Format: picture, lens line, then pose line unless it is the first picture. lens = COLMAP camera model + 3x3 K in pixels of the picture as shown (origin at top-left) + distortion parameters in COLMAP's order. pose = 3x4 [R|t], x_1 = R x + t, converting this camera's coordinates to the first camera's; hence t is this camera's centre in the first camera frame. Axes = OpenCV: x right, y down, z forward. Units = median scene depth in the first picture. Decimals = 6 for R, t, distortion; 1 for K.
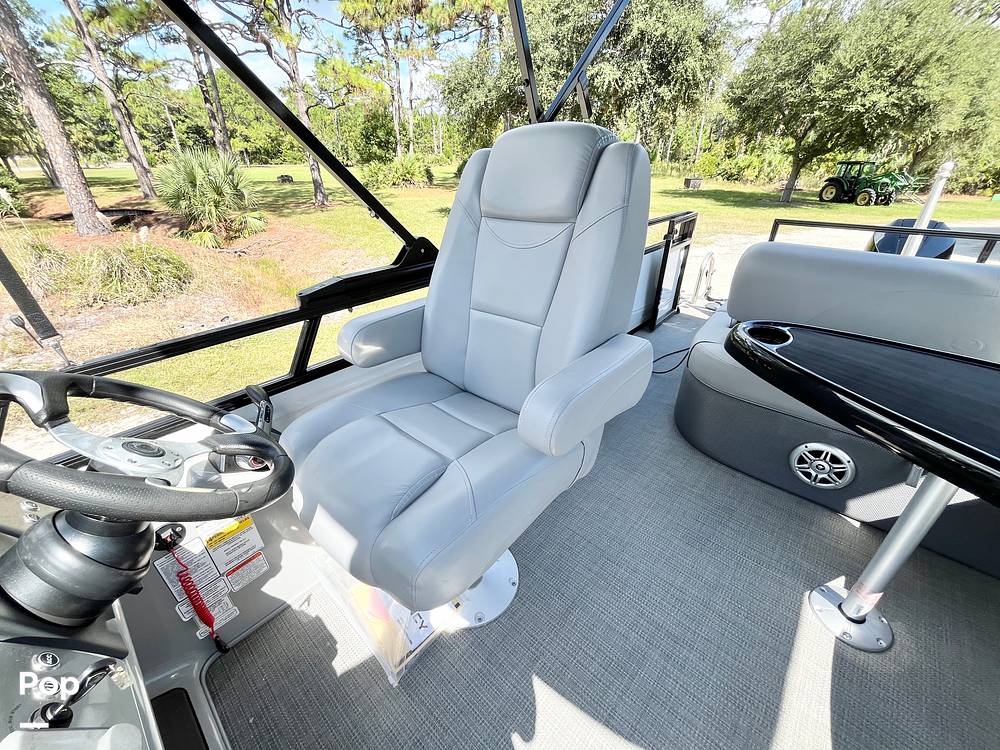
lens RADIAL K [[404.9, 0, 495.5], [0, 404.9, 375.7], [0, 0, 1]] dist [0.000228, -0.000085]
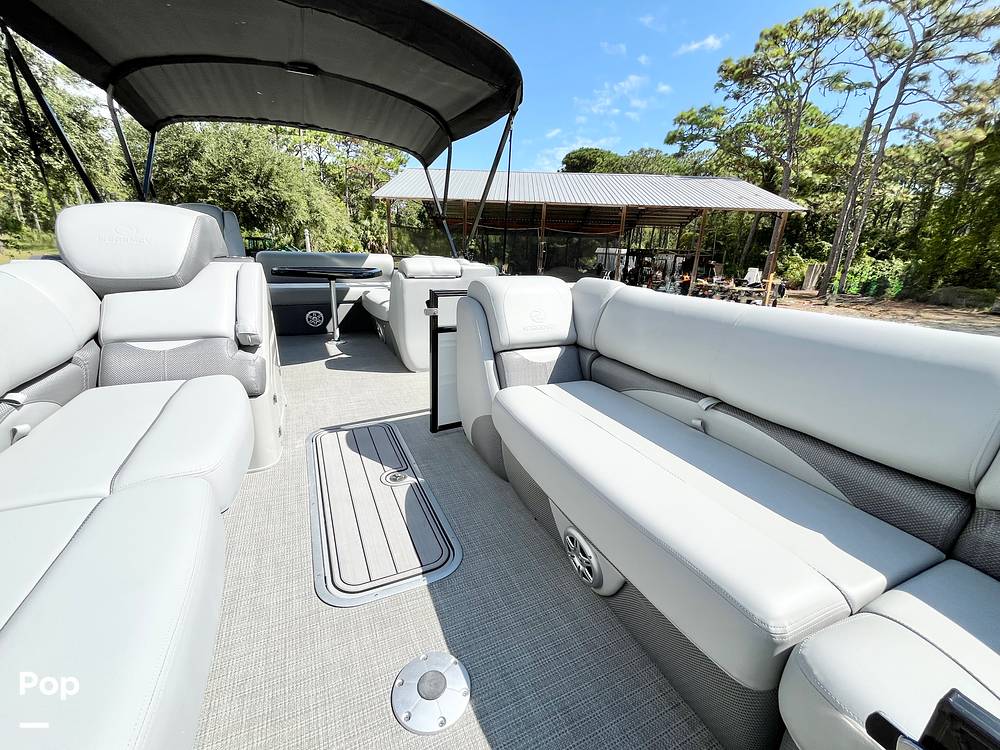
lens RADIAL K [[404.9, 0, 495.5], [0, 404.9, 375.7], [0, 0, 1]] dist [0.000228, -0.000085]
pose [[0.380860, -0.268451, 0.884805, -0.087465], [0.405416, 0.908520, 0.101137, 0.050638], [-0.831014, 0.320195, 0.454853, -0.080776]]
